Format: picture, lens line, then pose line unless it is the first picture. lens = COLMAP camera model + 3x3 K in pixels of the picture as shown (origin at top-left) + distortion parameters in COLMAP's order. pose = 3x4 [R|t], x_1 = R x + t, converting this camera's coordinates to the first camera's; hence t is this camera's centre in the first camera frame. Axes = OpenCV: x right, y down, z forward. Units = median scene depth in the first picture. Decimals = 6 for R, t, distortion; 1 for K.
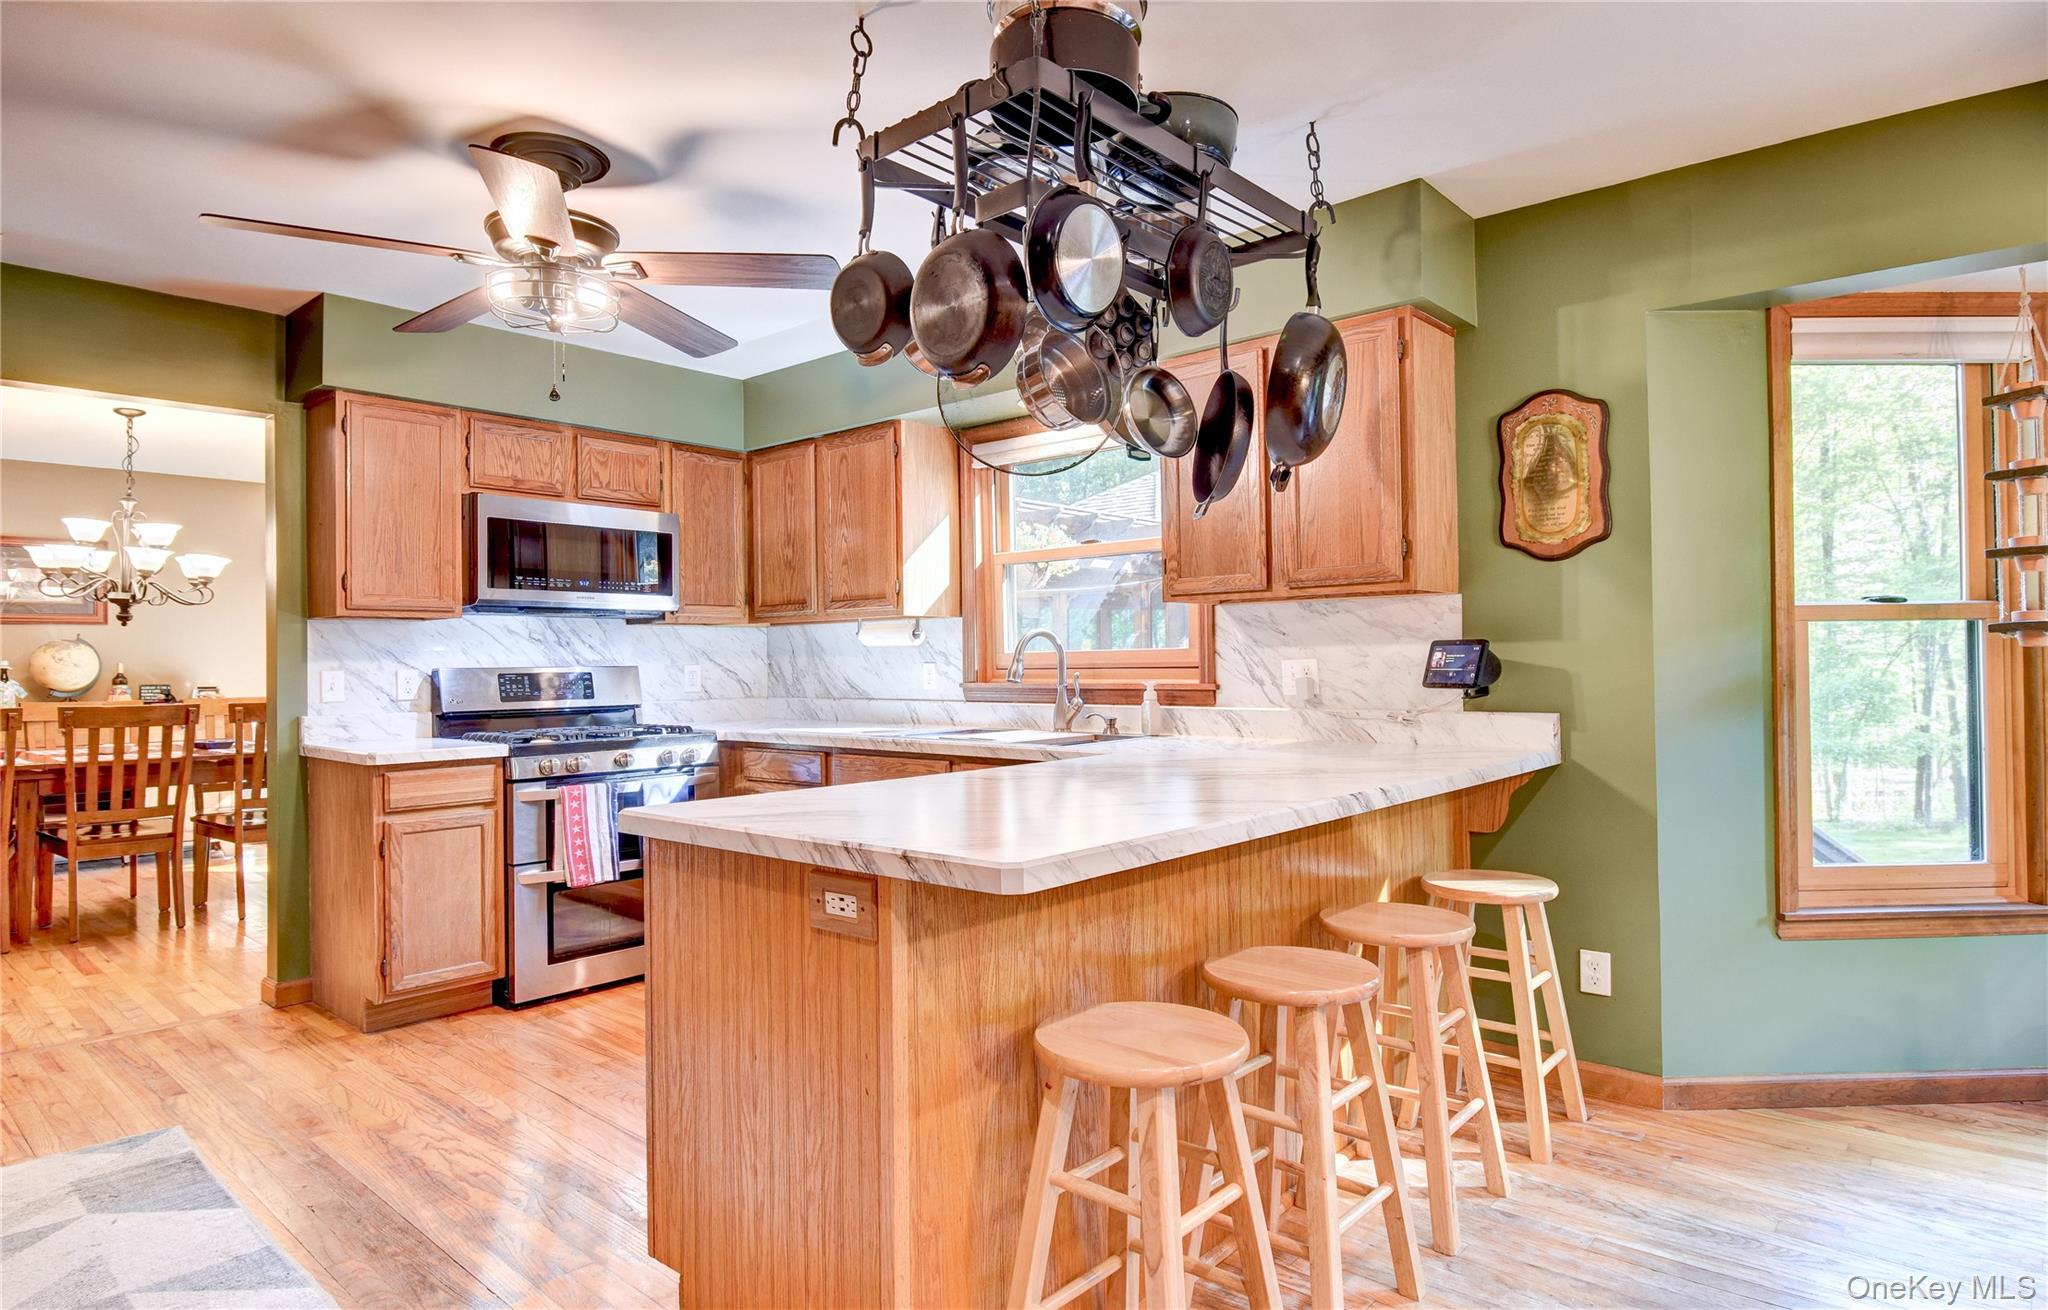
lens RADIAL K [[1130.4, 0, 1024.8], [0, 1130.4, 649.6], [0, 0, 1]] dist [-0.002244, -0.000249]
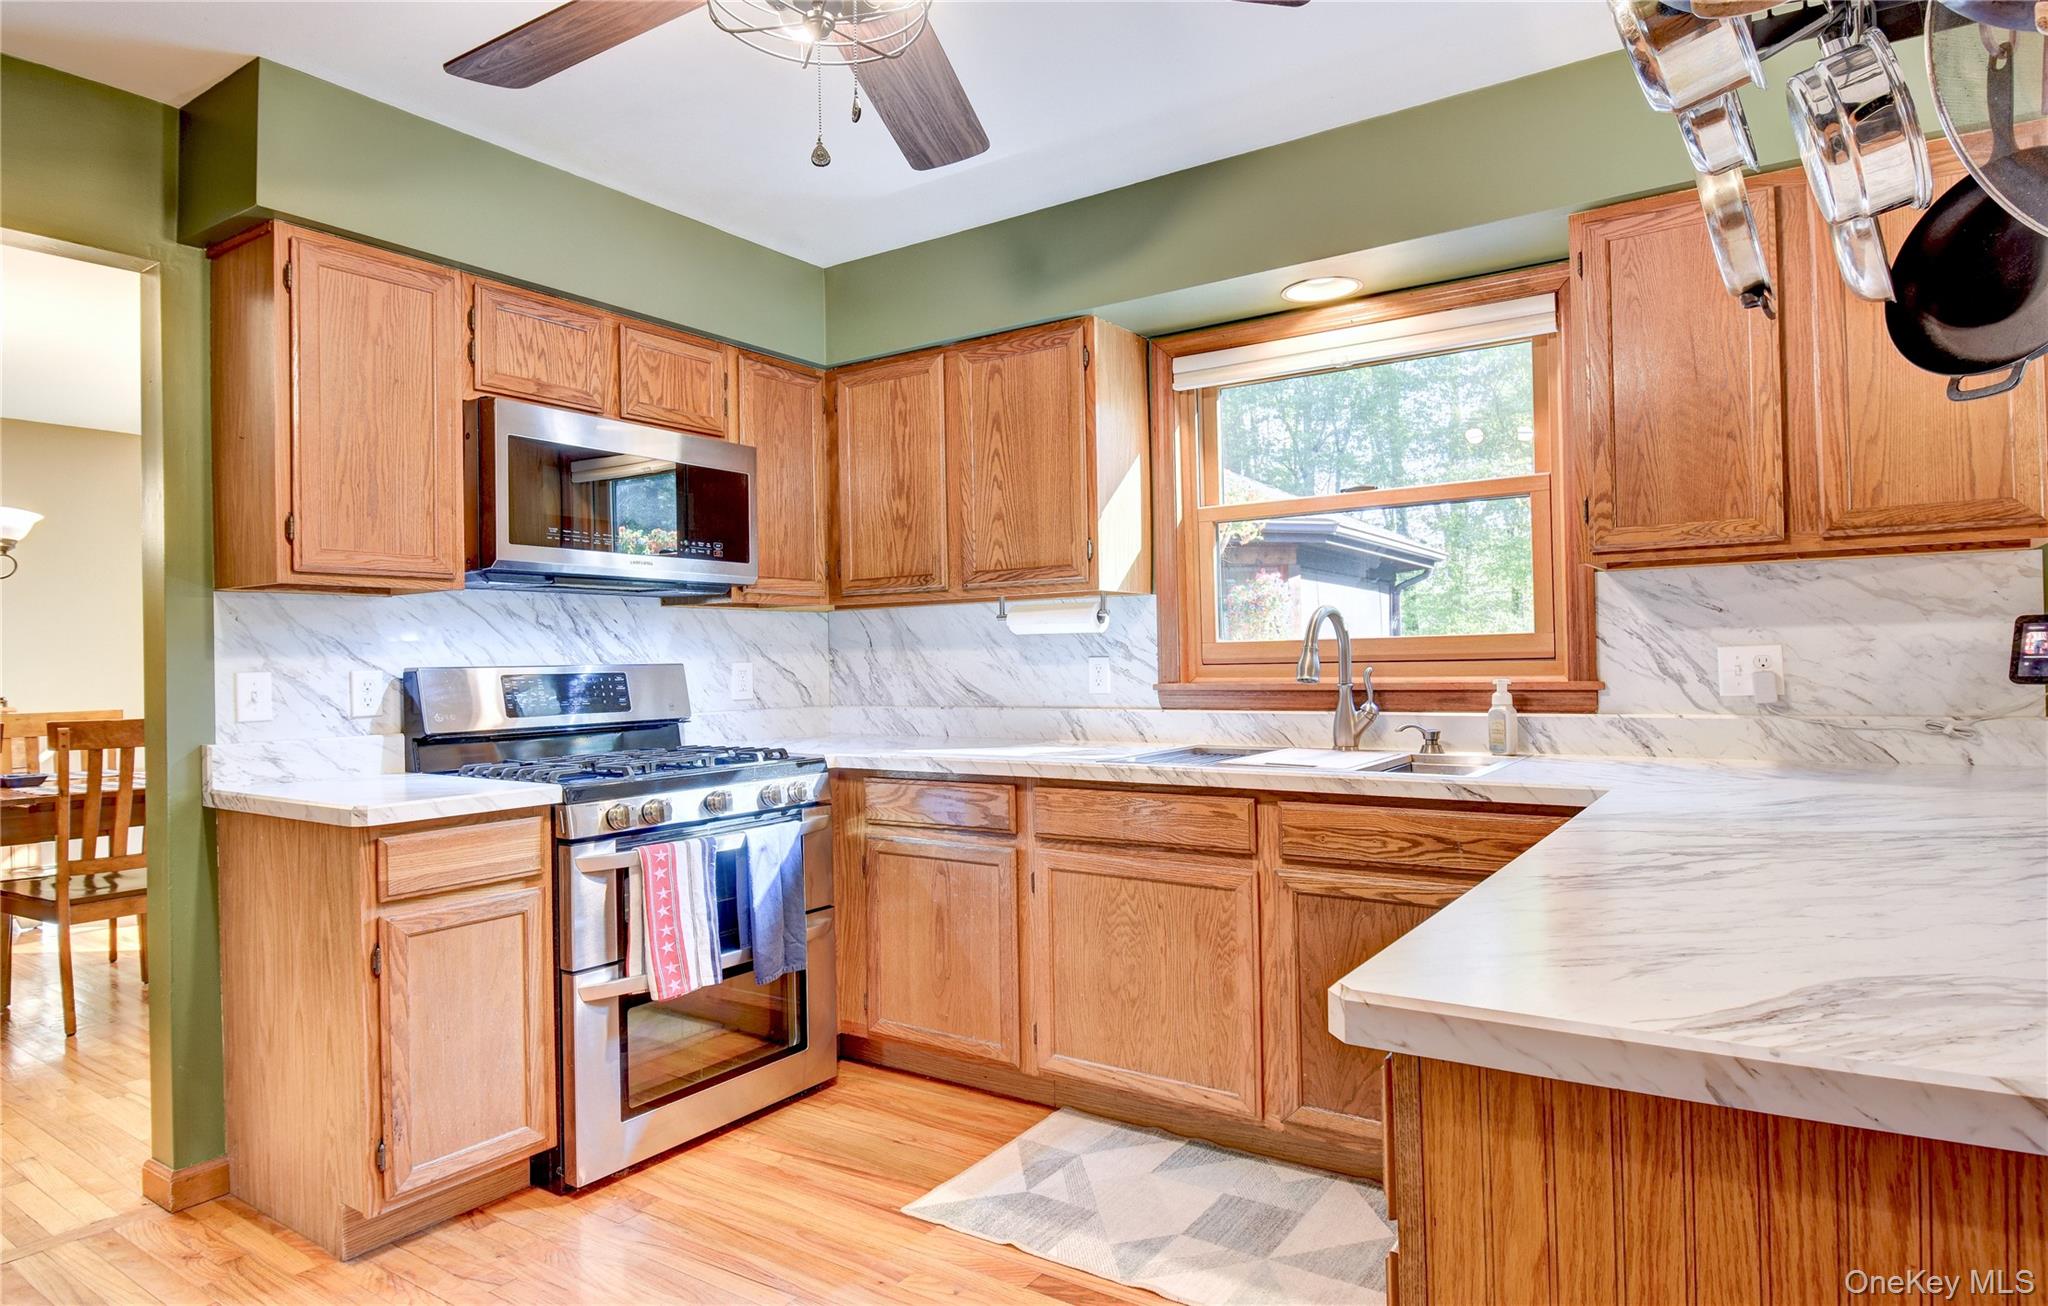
lens RADIAL K [[1166.0, 0, 1024.0], [0, 1166.0, 653.0], [0, 0, 1]] dist [0.005914, -0.017659]
pose [[0.992012, -0.004791, 0.126052, -0.268007], [0.004497, 0.999986, 0.002619, 0.008229], [-0.126063, -0.002031, 0.992020, 0.296464]]
